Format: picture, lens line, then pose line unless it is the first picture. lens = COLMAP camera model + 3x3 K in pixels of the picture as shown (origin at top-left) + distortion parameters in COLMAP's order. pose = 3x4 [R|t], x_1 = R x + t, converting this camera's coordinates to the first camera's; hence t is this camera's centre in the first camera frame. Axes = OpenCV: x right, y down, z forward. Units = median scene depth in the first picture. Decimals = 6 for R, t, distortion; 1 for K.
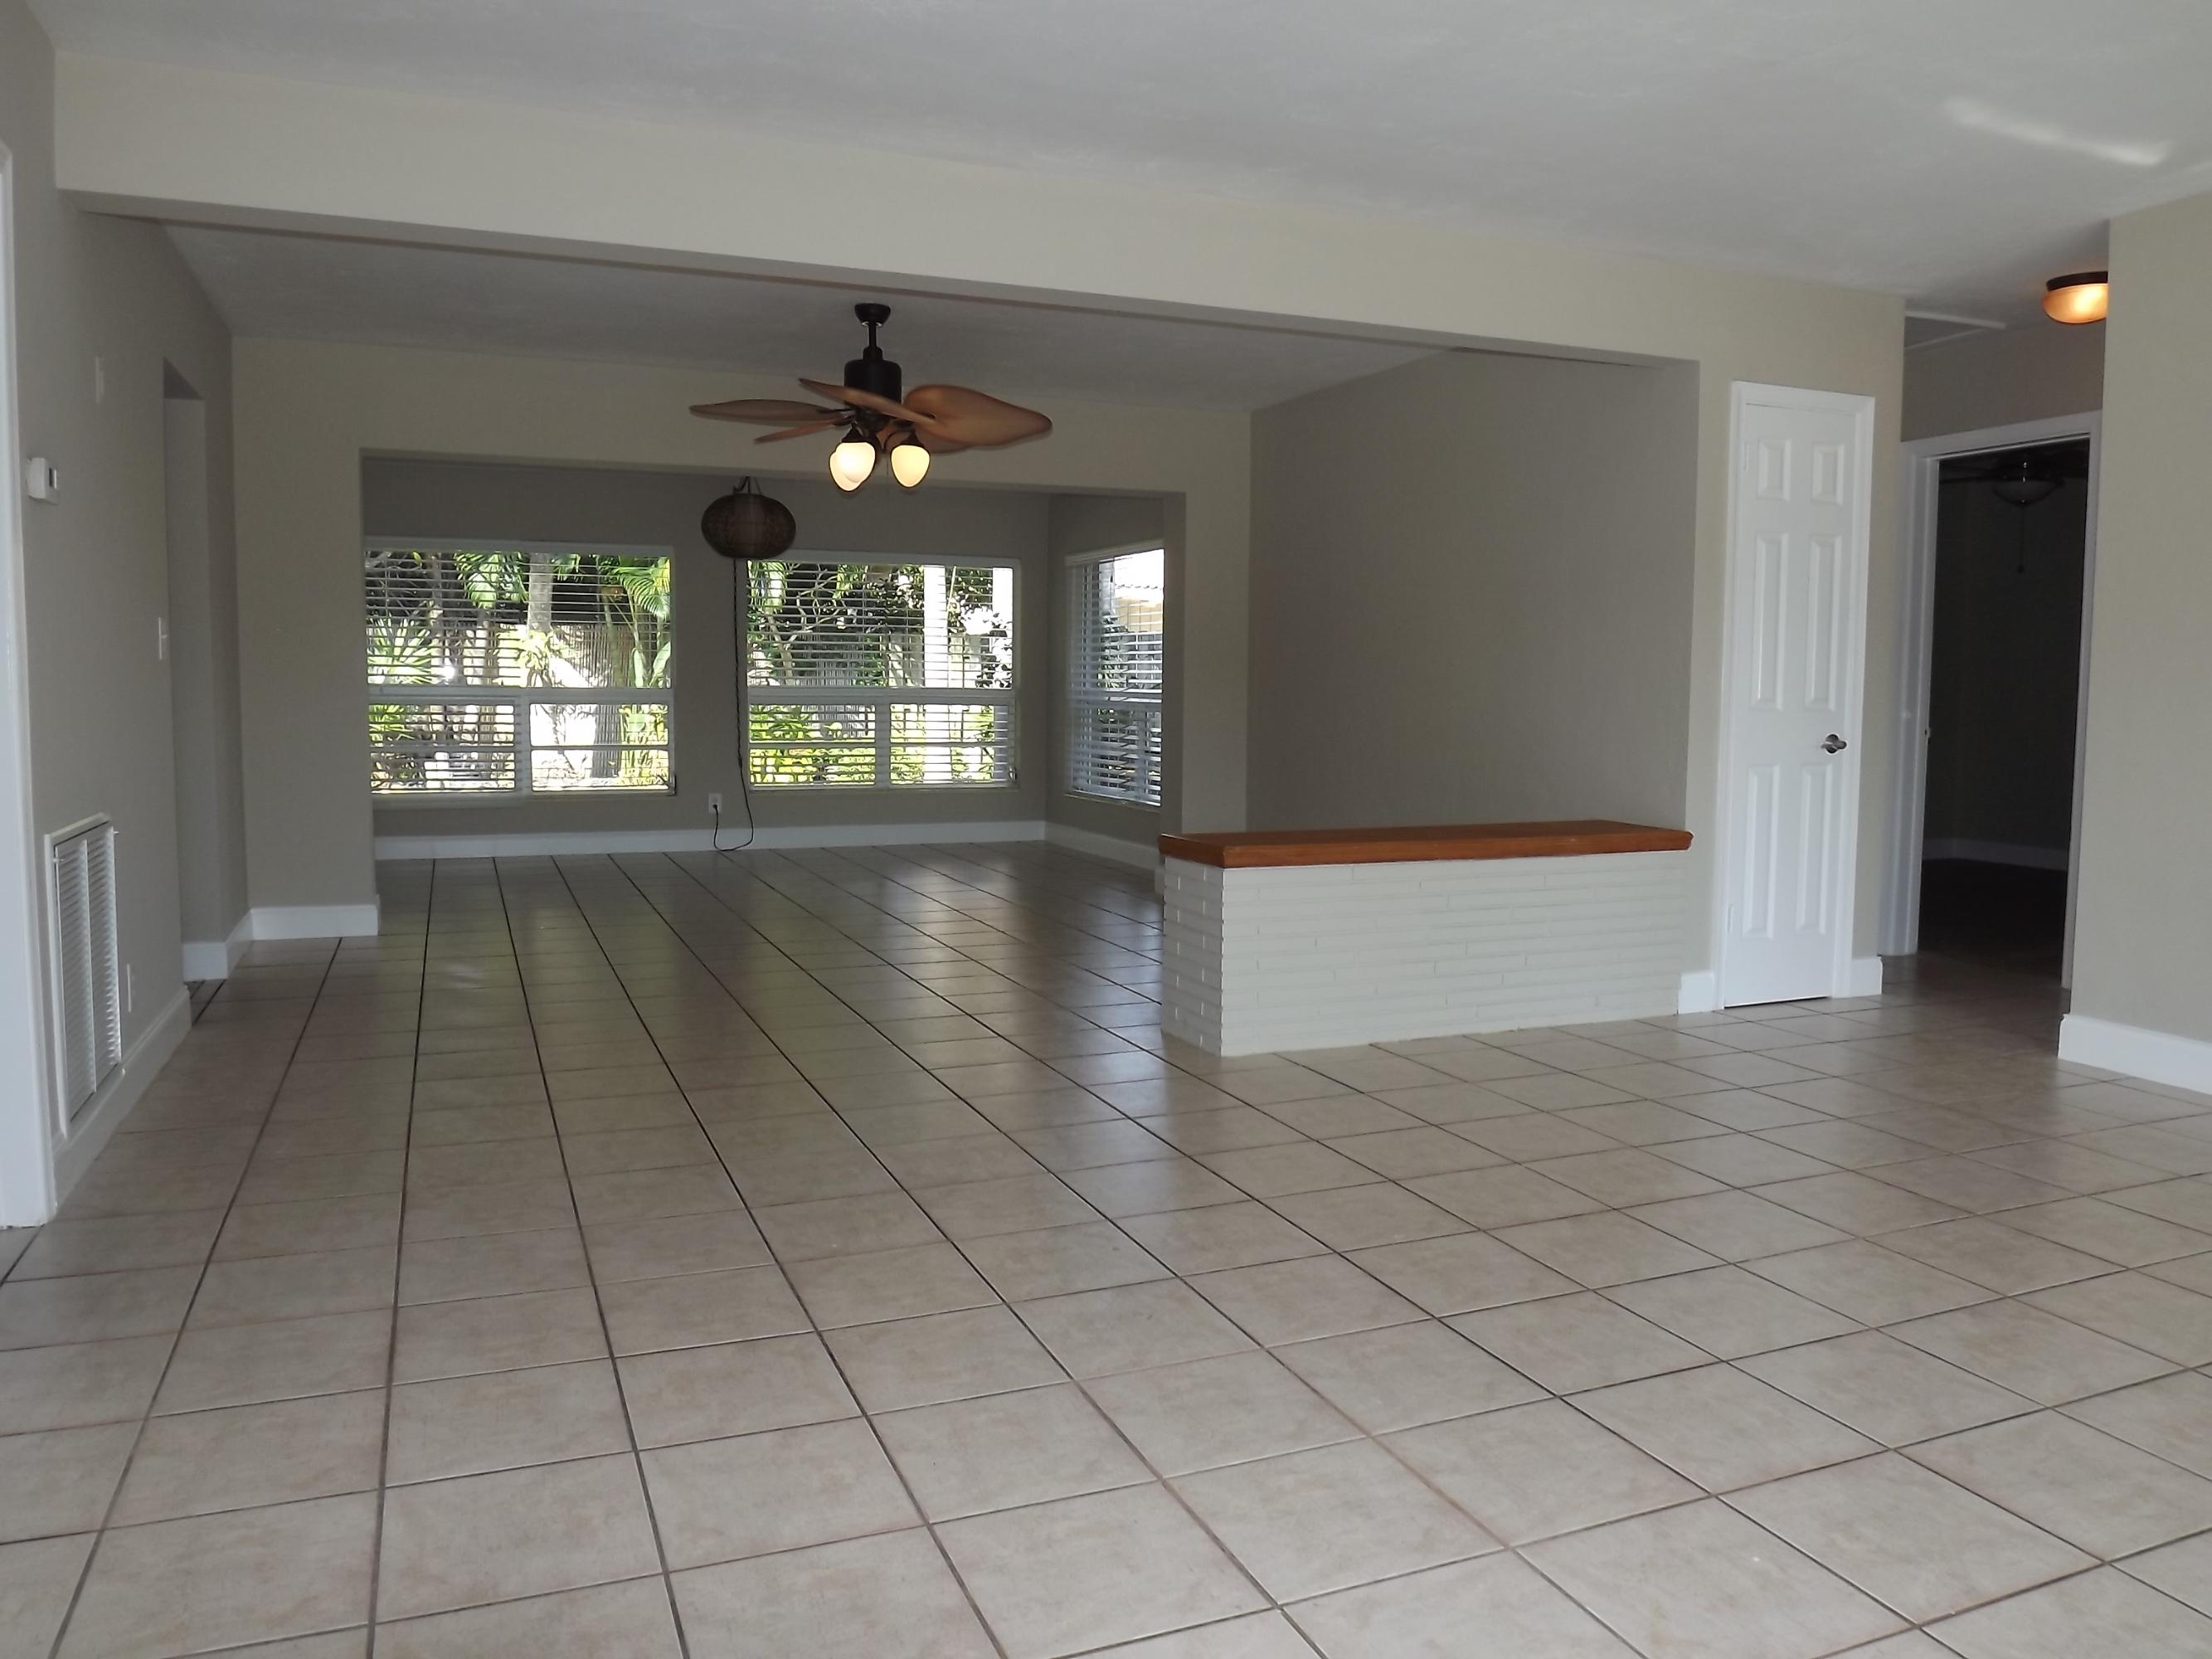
lens RADIAL K [[1617.5, 0, 1106.0], [0, 1617.5, 829.5], [0, 0, 1]] dist [-0.075528, -0.000311]
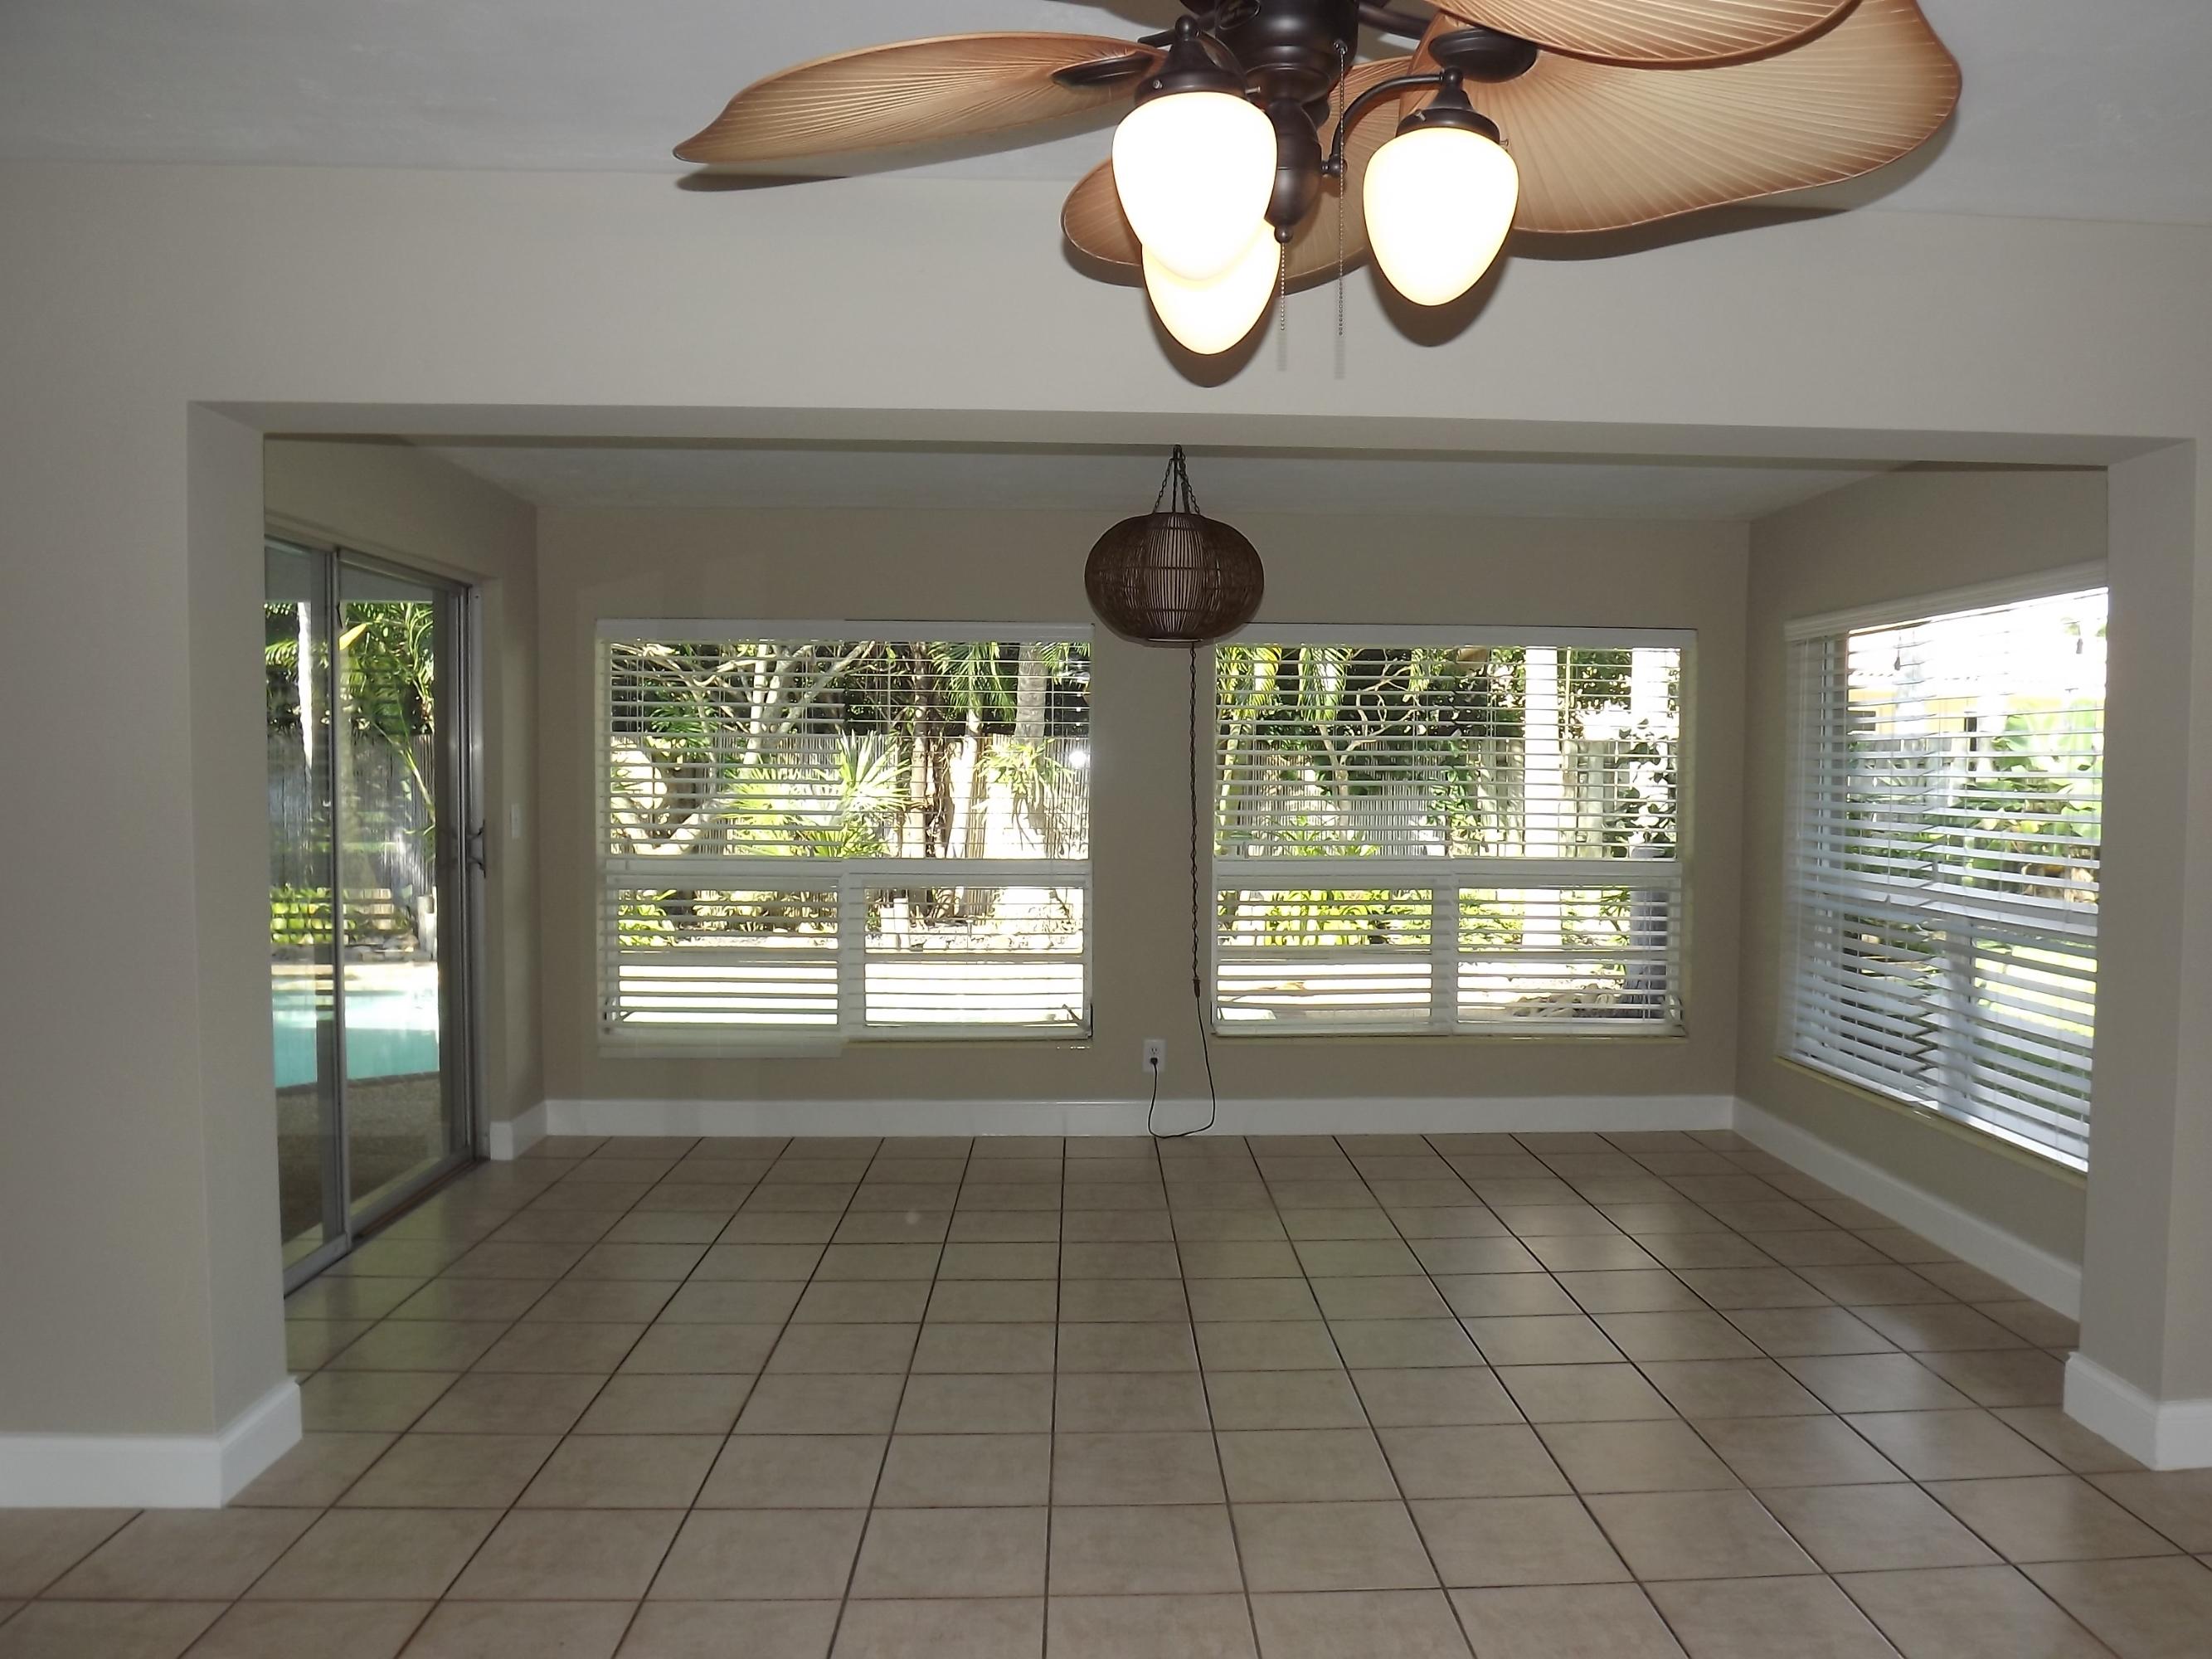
lens RADIAL K [[1617.5, 0, 1106.0], [0, 1617.5, 829.5], [0, 0, 1]] dist [-0.075528, -0.000311]
pose [[0.932602, 0.008514, -0.360806, -0.037071], [-0.027908, 0.998429, -0.048577, -0.057362], [0.359826, 0.055372, 0.931375, 0.358255]]
